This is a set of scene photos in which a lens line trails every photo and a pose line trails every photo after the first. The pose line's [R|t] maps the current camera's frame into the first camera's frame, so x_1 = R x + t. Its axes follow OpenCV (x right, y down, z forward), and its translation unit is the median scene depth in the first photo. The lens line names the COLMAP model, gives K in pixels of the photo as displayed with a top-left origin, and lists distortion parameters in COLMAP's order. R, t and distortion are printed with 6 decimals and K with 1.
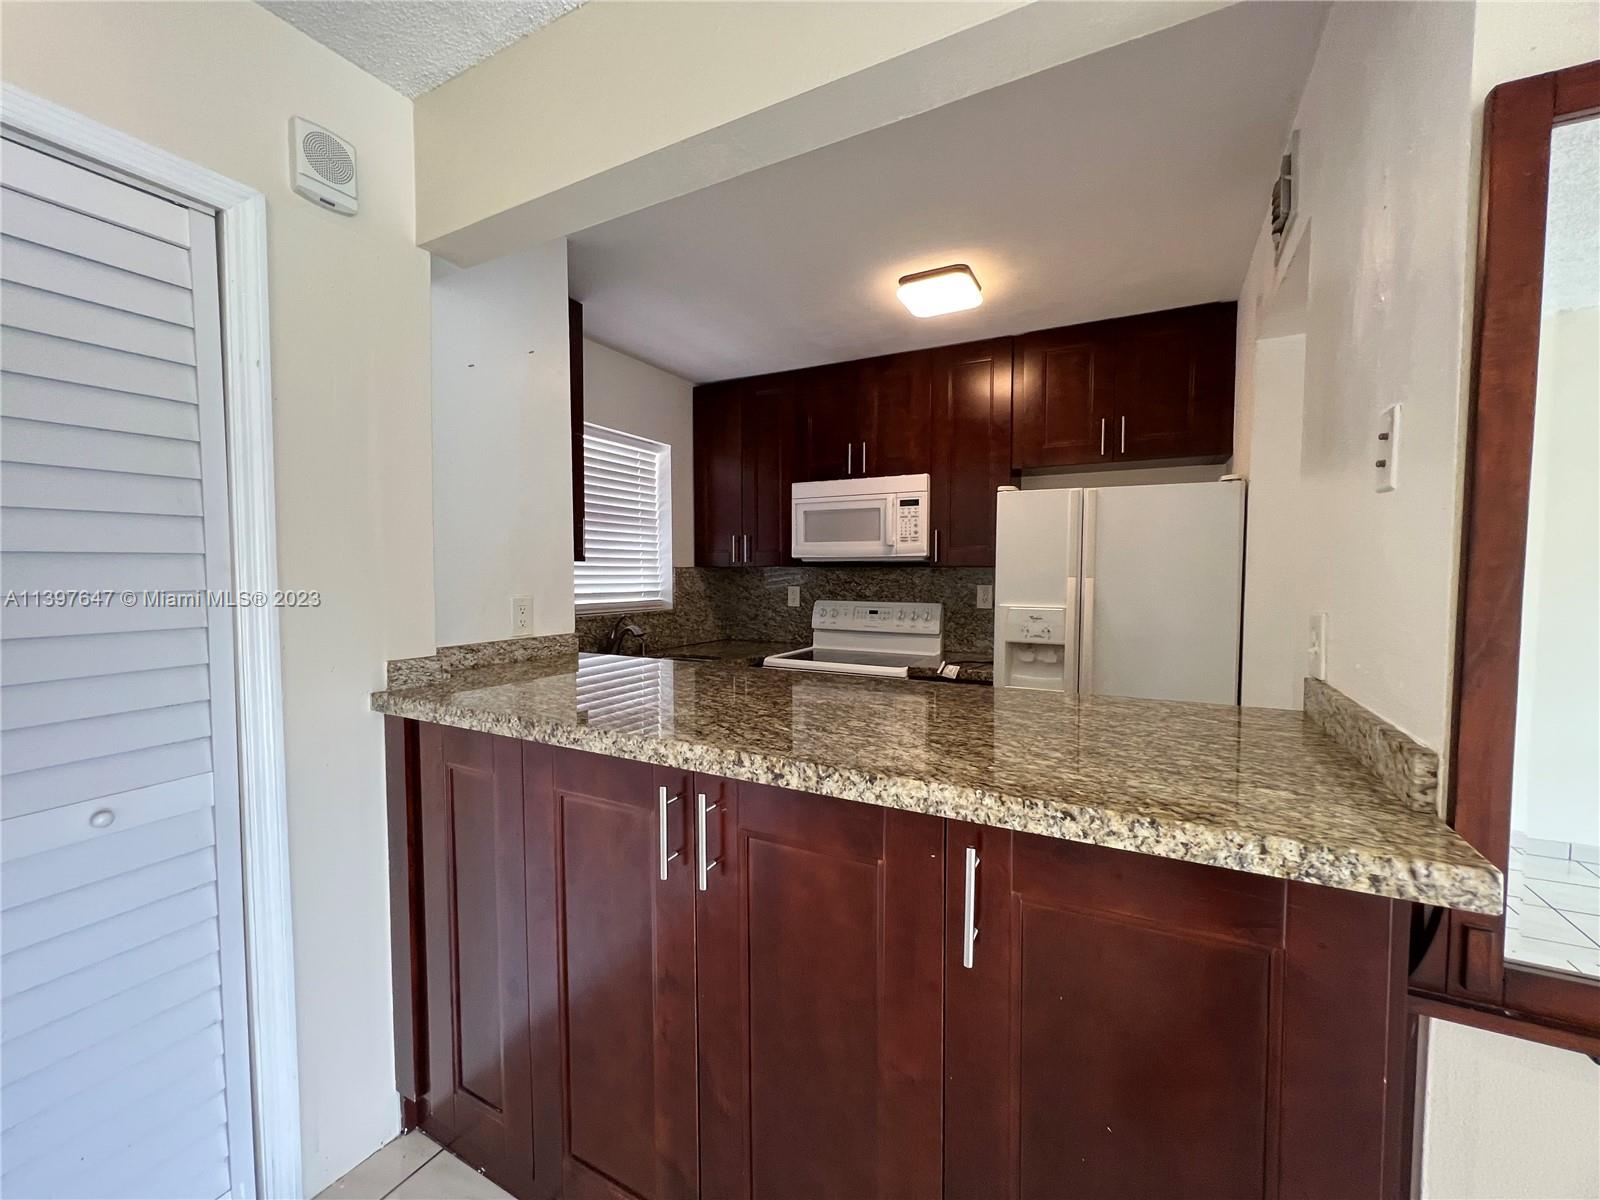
lens RADIAL K [[642.5, 0, 799.1], [0, 642.5, 602.5], [0, 0, 1]] dist [-0.002298, 0.000228]
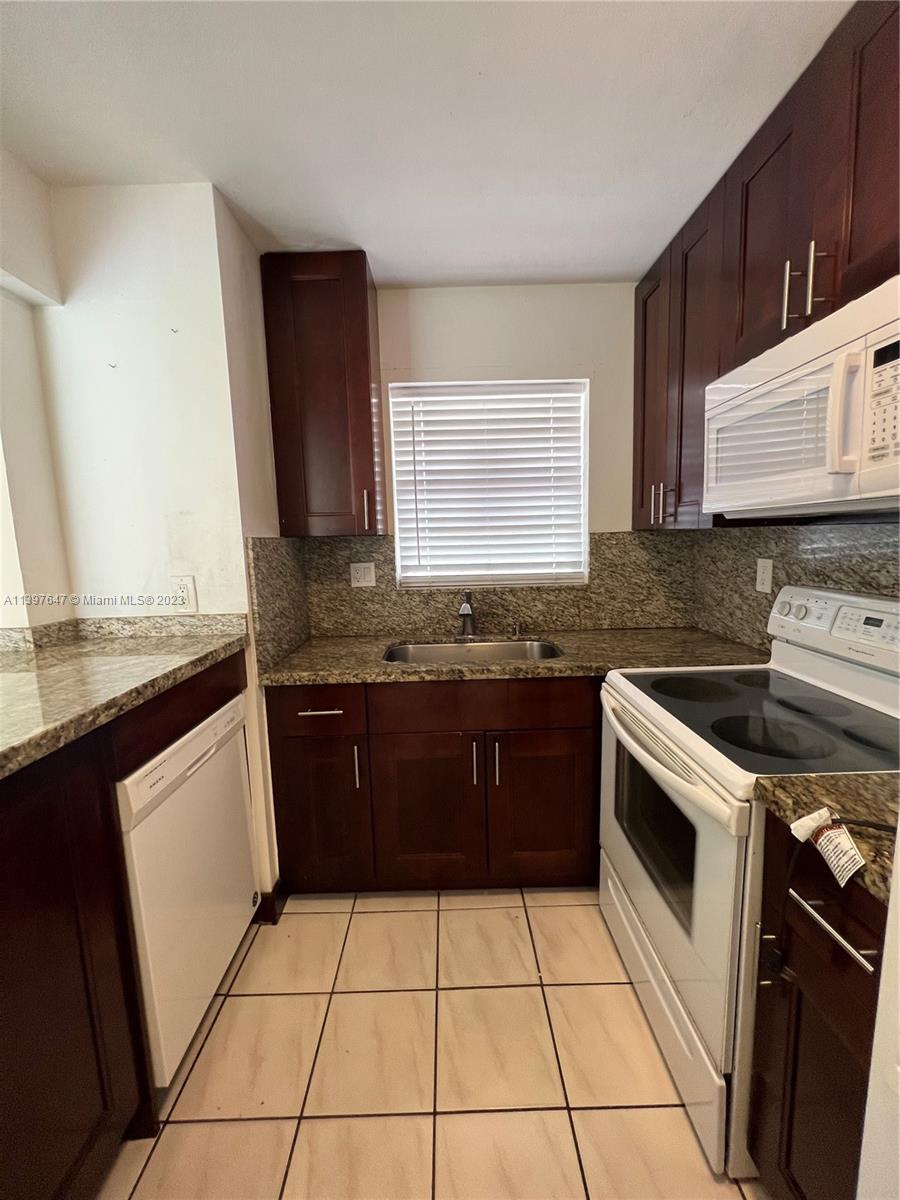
lens RADIAL K [[481.9, 0, 449.6], [0, 481.9, 600.6], [0, 0, 1]] dist [-0.002298, 0.000228]
pose [[0.480187, 0.099517, -0.871503, 0.301749], [-0.012960, 0.994240, 0.106392, -0.037386], [0.877071, -0.039793, 0.478710, 0.630007]]
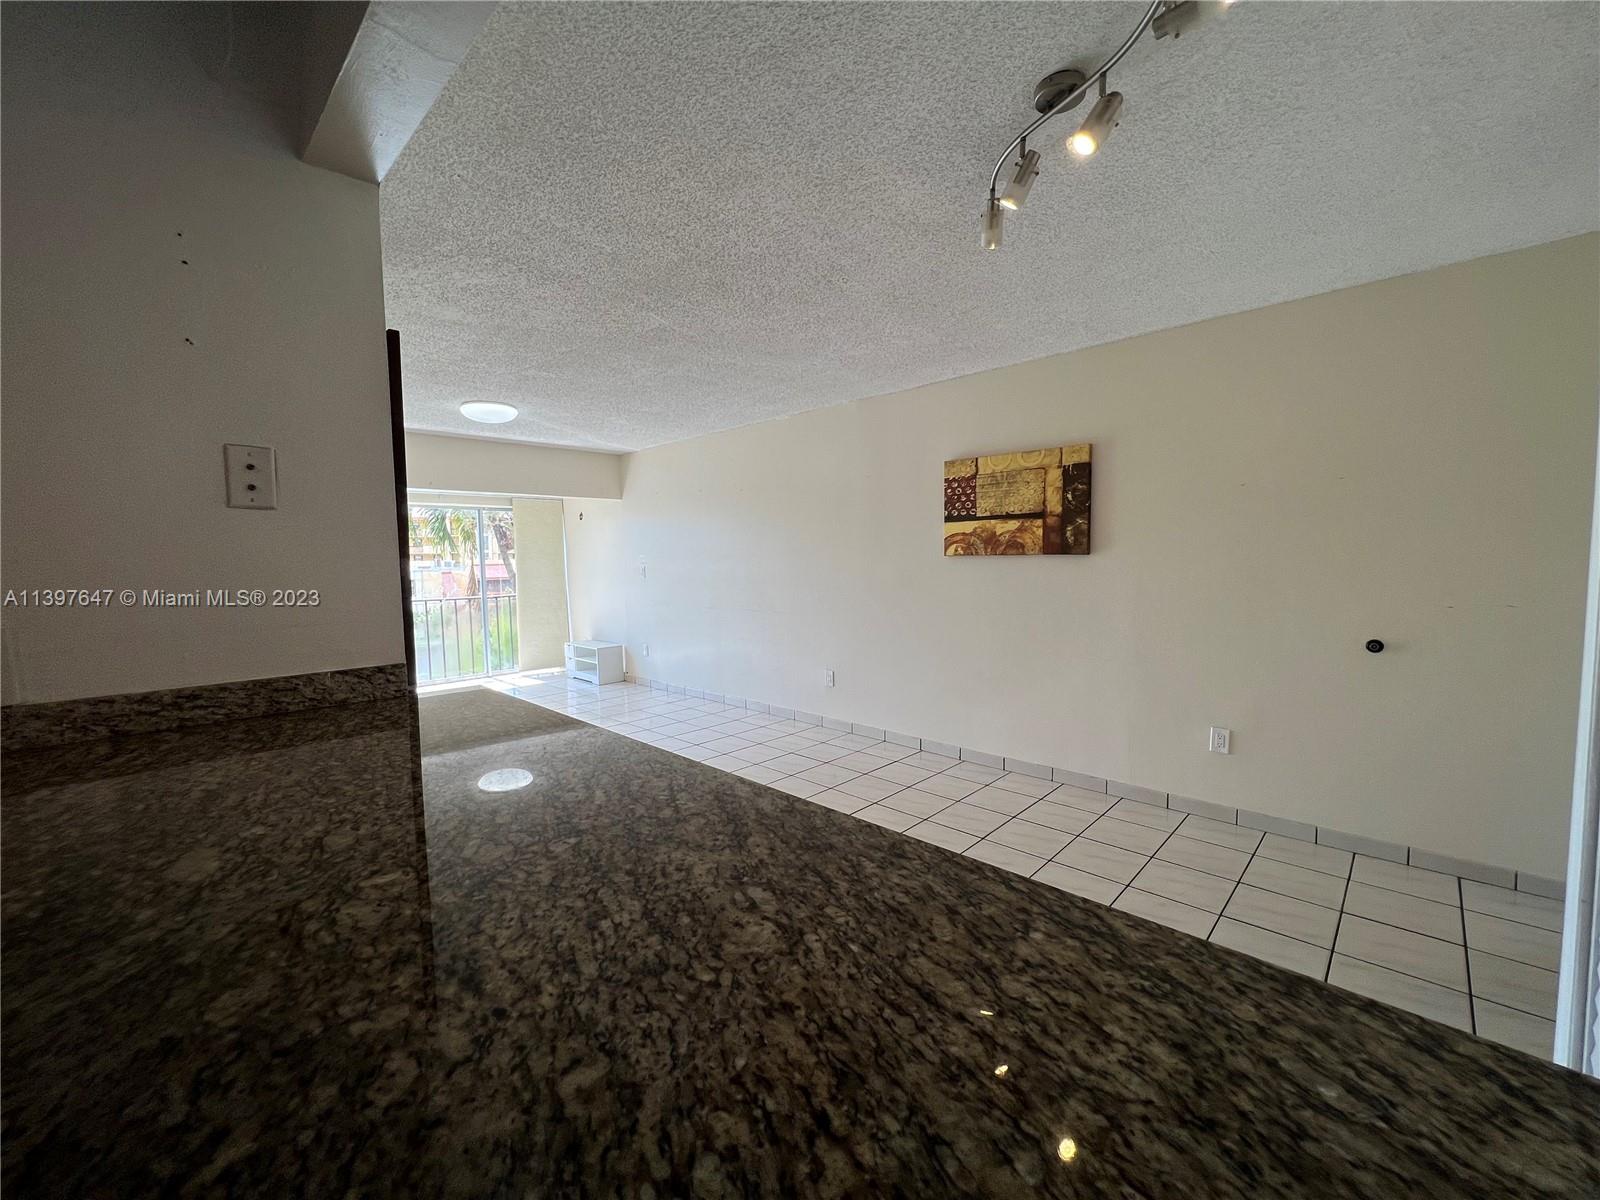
lens RADIAL K [[642.5, 0, 800.6], [0, 642.5, 600.2], [0, 0, 1]] dist [-0.002298, 0.000228]
pose [[-0.961523, -0.002531, 0.274712, -0.148449], [0.029870, 0.993066, 0.113696, -0.029372], [-0.273095, 0.117527, -0.954781, 0.555237]]
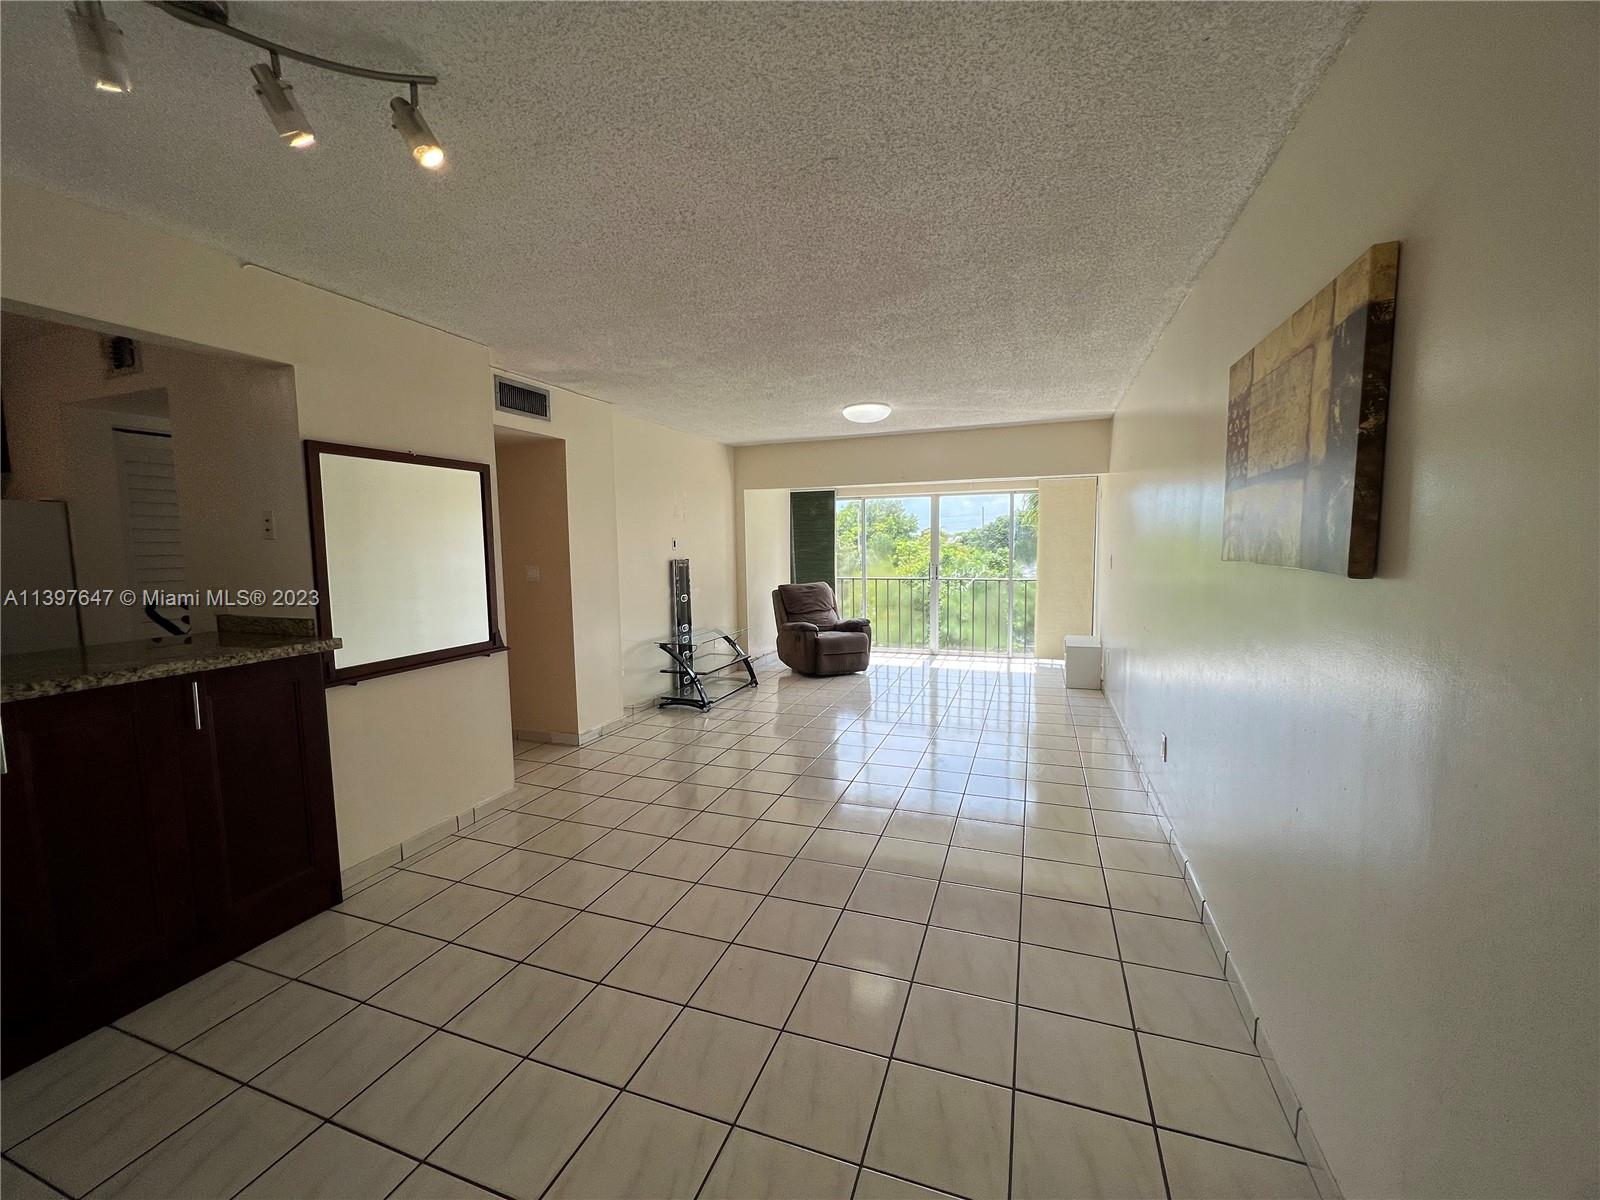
lens RADIAL K [[642.5, 0, 799.7], [0, 642.5, 598.3], [0, 0, 1]] dist [-0.002298, 0.000228]
pose [[-0.141169, -0.084701, 0.986355, -0.645492], [0.060522, 0.993731, 0.093996, -0.010912], [-0.988134, 0.072965, -0.135158, -0.267116]]
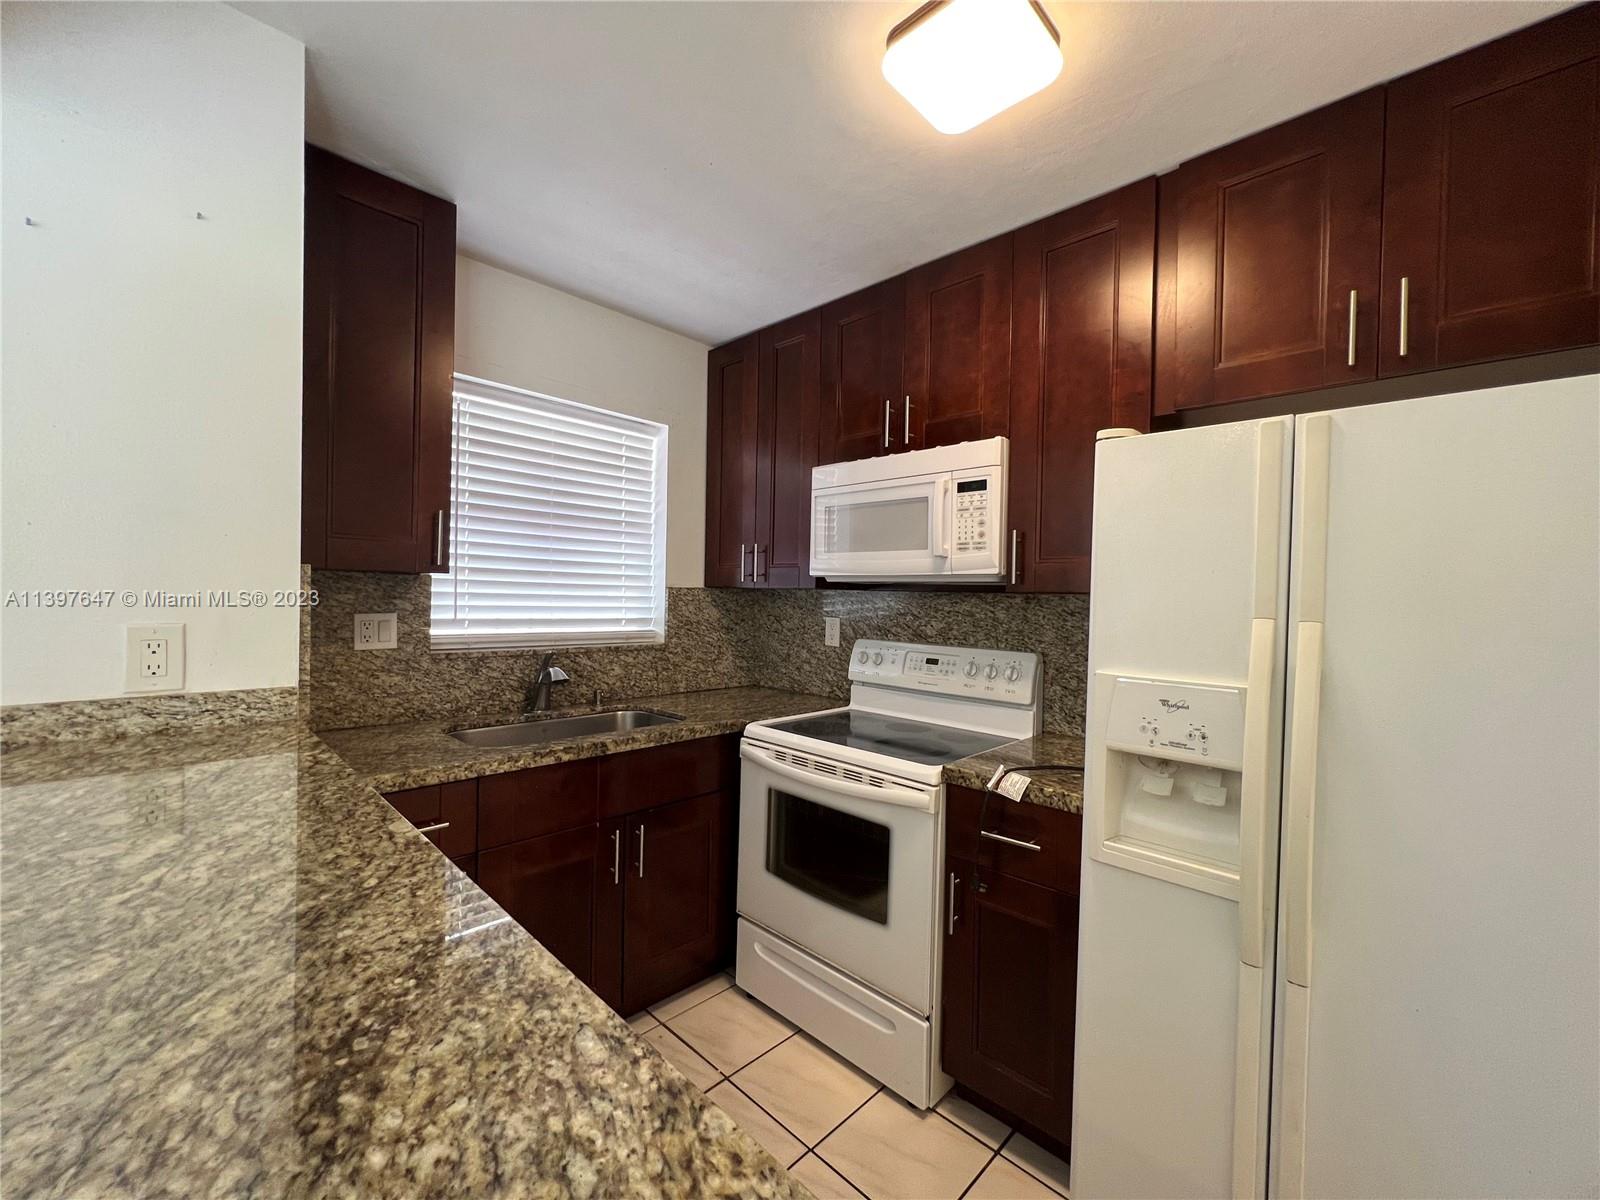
lens RADIAL K [[642.5, 0, 800.0], [0, 642.5, 601.6], [0, 0, 1]] dist [-0.002298, 0.000228]
pose [[0.960381, 0.023644, -0.277687, 0.185322], [-0.035414, 0.998671, -0.037447, -0.018164], [0.276433, 0.045797, 0.959941, 0.375942]]
